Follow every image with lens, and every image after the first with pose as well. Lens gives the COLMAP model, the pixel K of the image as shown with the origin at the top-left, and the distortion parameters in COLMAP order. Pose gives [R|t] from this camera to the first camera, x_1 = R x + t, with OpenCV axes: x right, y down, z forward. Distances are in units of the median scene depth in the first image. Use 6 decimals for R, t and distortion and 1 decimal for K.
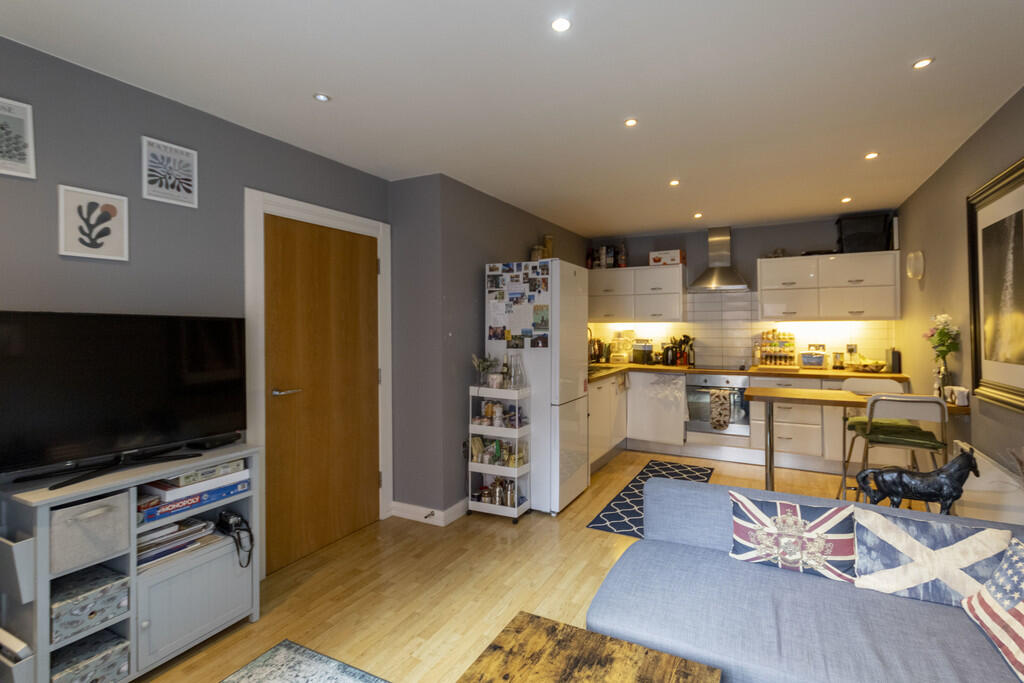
lens RADIAL K [[490.2, 0, 539.9], [0, 490.2, 317.3], [0, 0, 1]] dist [0.007793, -0.000352]
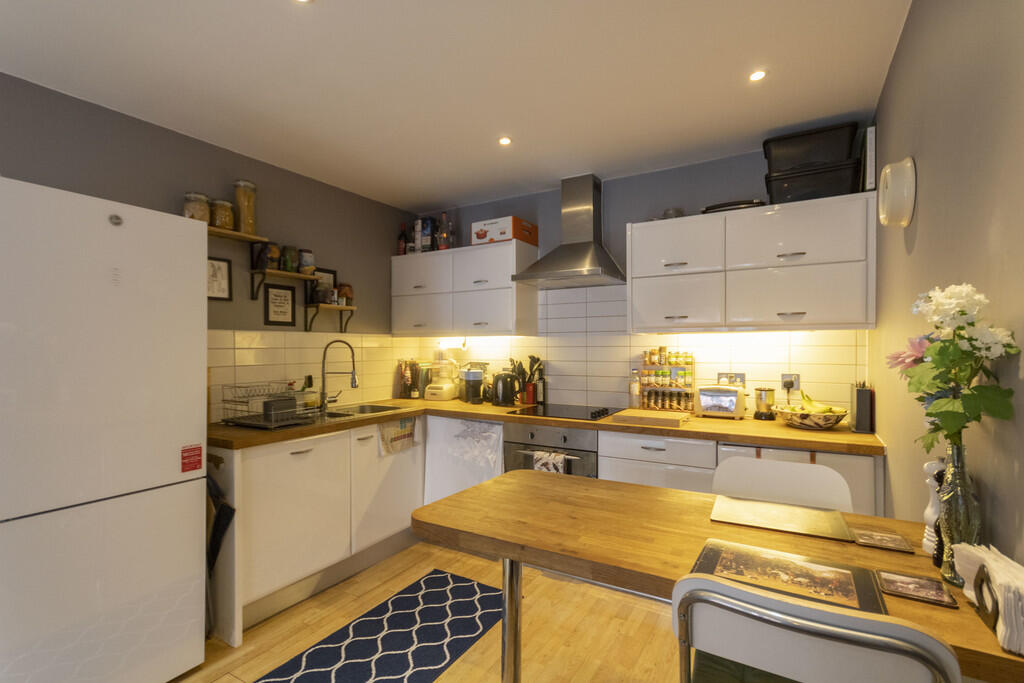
lens RADIAL K [[490.2, 0, 513.6], [0, 490.2, 348.0], [0, 0, 1]] dist [0.007793, -0.000352]
pose [[0.998023, 0.001880, -0.062815, 0.347132], [-0.000578, 0.999785, 0.020747, 0.014021], [0.062840, -0.020670, 0.997810, 0.416780]]
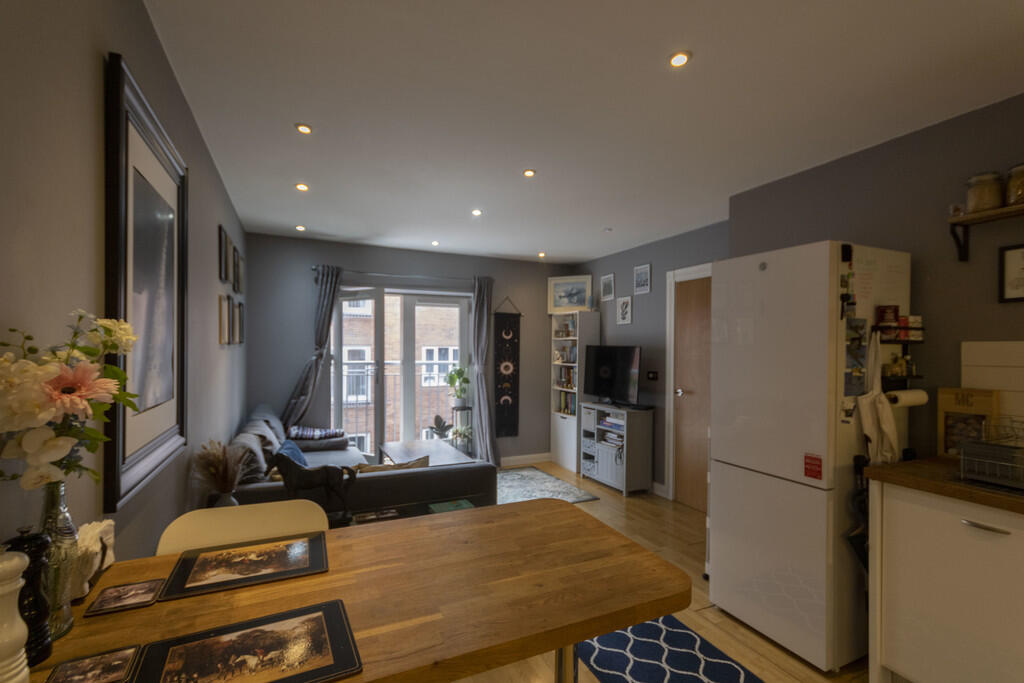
lens RADIAL K [[490.2, 0, 539.8], [0, 490.2, 349.7], [0, 0, 1]] dist [0.007793, -0.000352]
pose [[-0.604581, -0.000326, -0.796543, 0.539196], [0.009066, 0.999932, -0.007289, 0.011409], [0.796492, -0.011628, -0.604537, 0.852474]]
